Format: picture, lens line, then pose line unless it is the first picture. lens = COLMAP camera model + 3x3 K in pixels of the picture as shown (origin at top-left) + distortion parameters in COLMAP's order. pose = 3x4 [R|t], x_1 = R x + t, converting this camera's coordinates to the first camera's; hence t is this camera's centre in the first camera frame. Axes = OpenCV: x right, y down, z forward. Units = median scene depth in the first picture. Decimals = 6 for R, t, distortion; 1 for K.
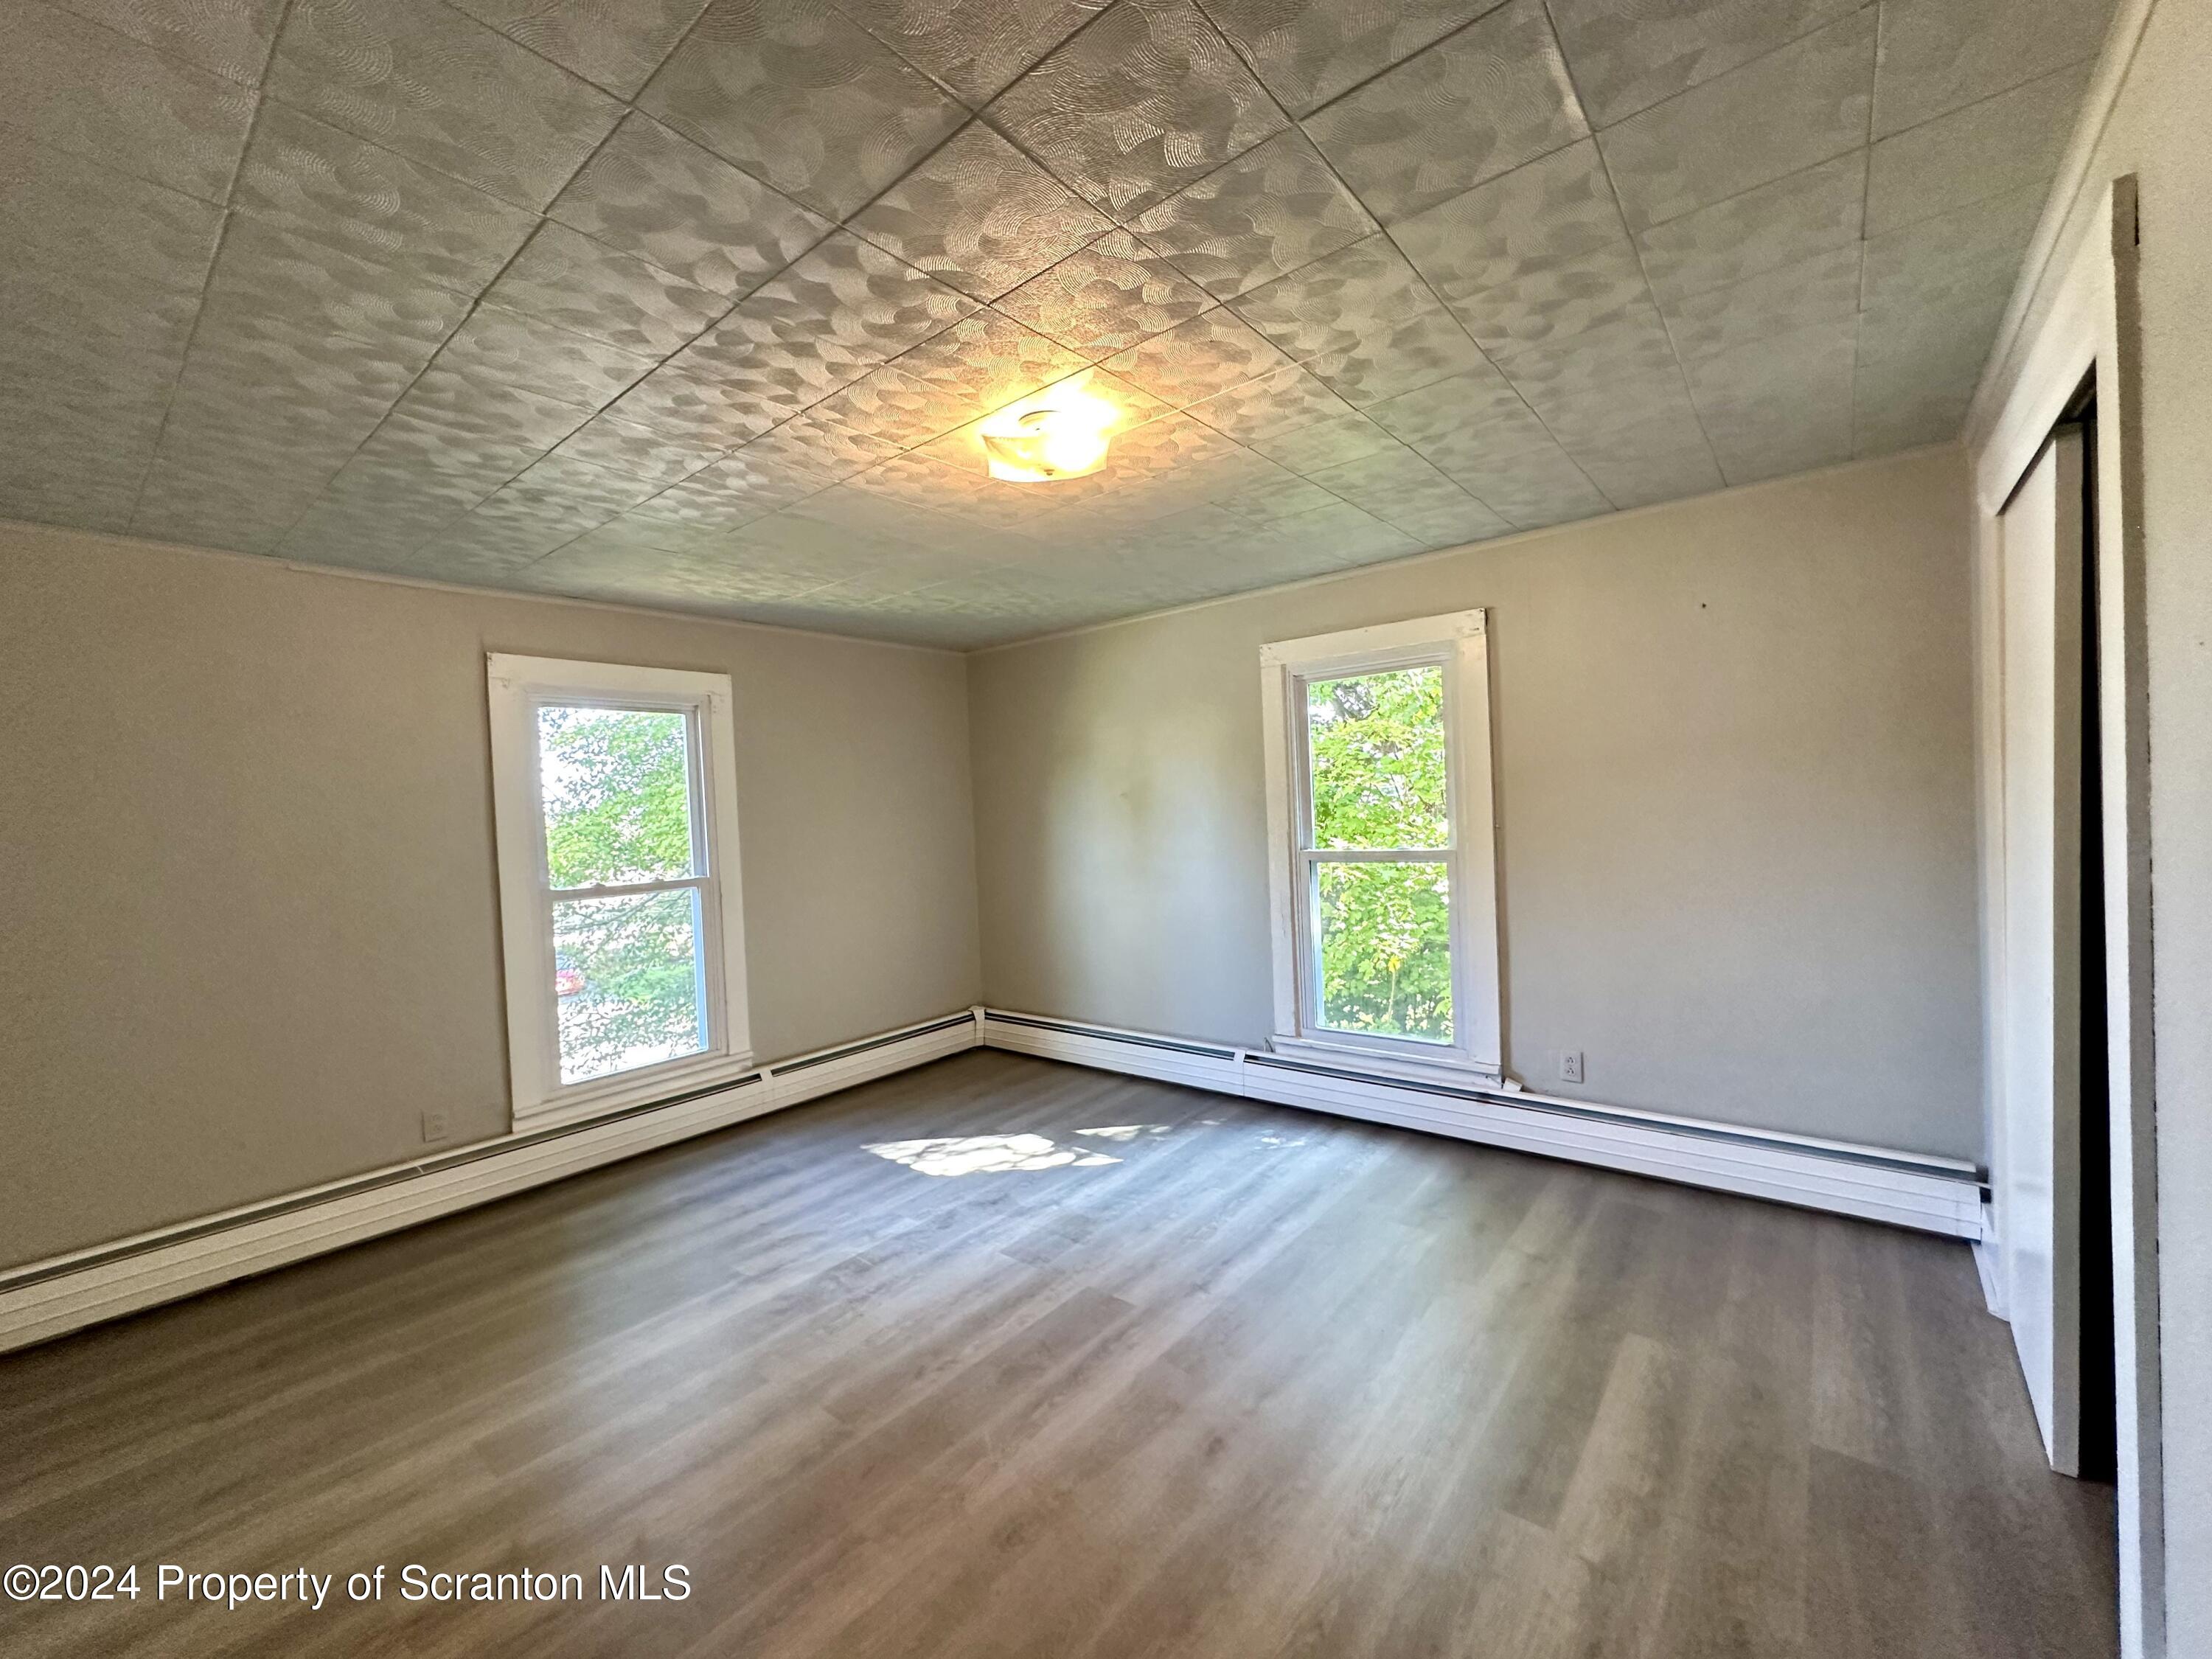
lens RADIAL K [[885.0, 0, 1106.0], [0, 885.0, 829.5], [0, 0, 1]] dist [0.000237, 0.003818]
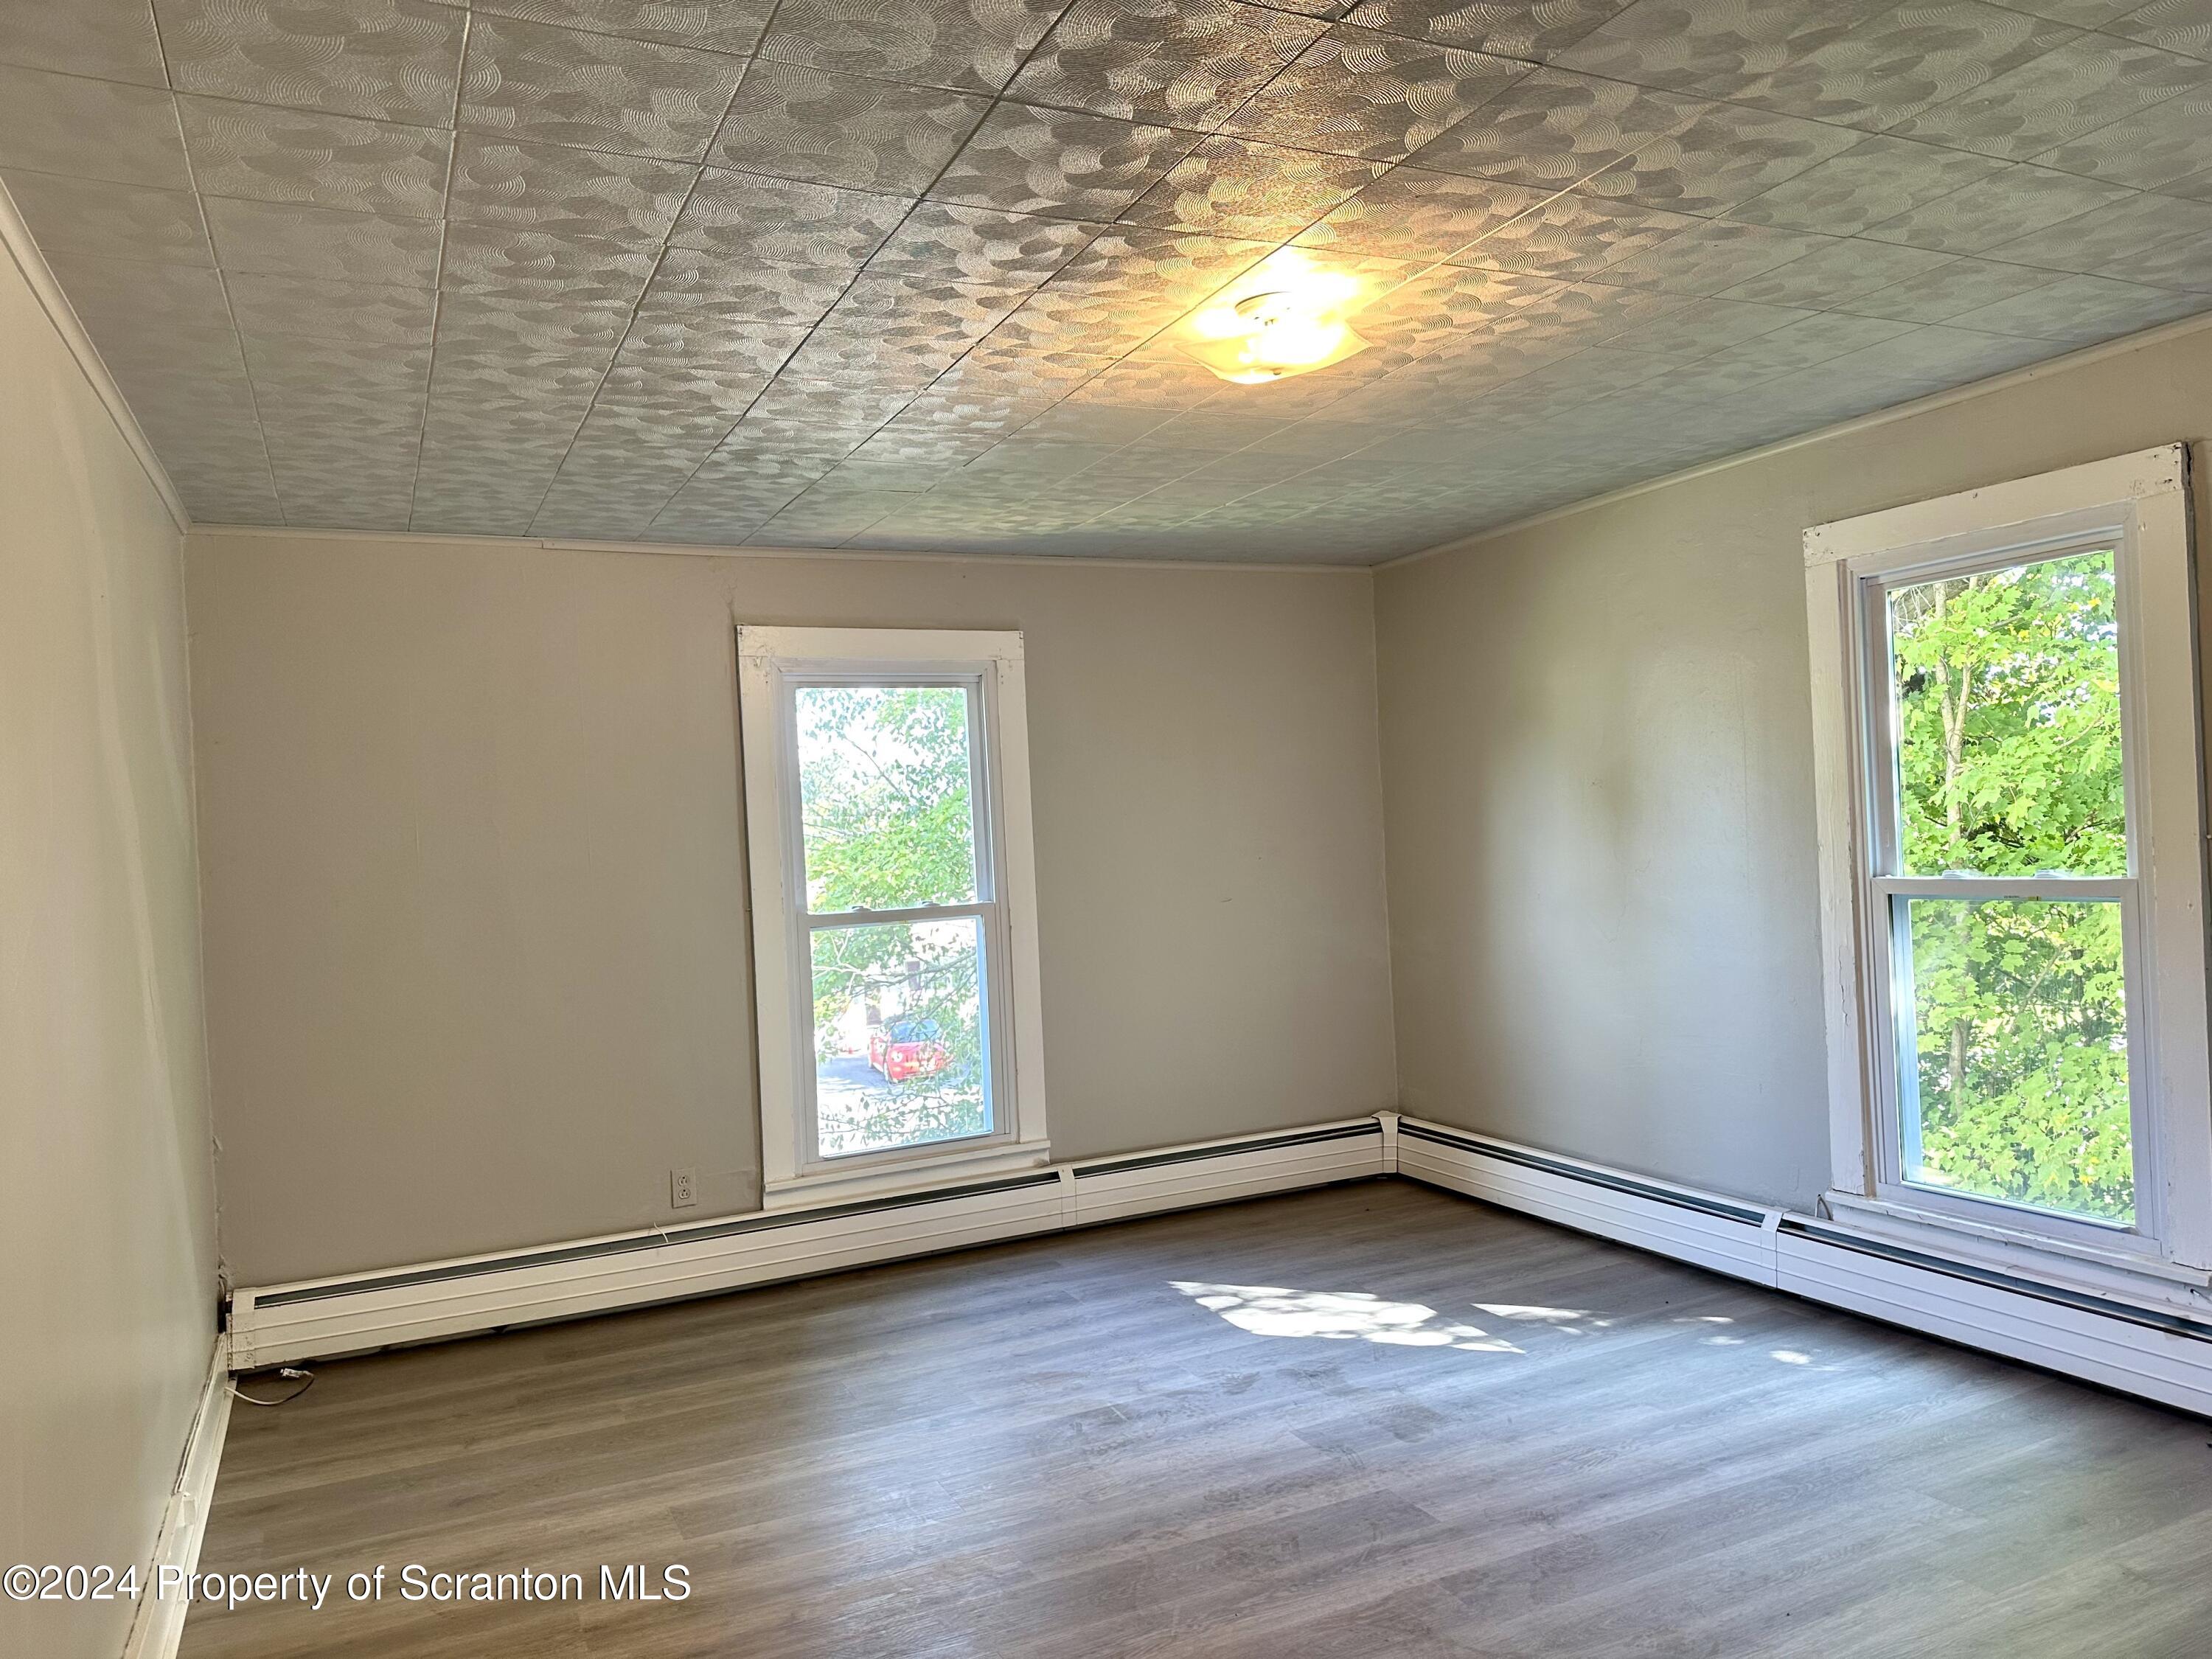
lens RADIAL K [[1534.6, 0, 1135.1], [0, 1534.6, 843.8], [0, 0, 1]] dist [0.130450, -0.168214]
pose [[0.910787, 0.003715, -0.412859, 0.260752], [-0.001830, 0.999986, 0.004963, -0.003287], [0.412872, -0.003765, 0.910781, -0.182702]]
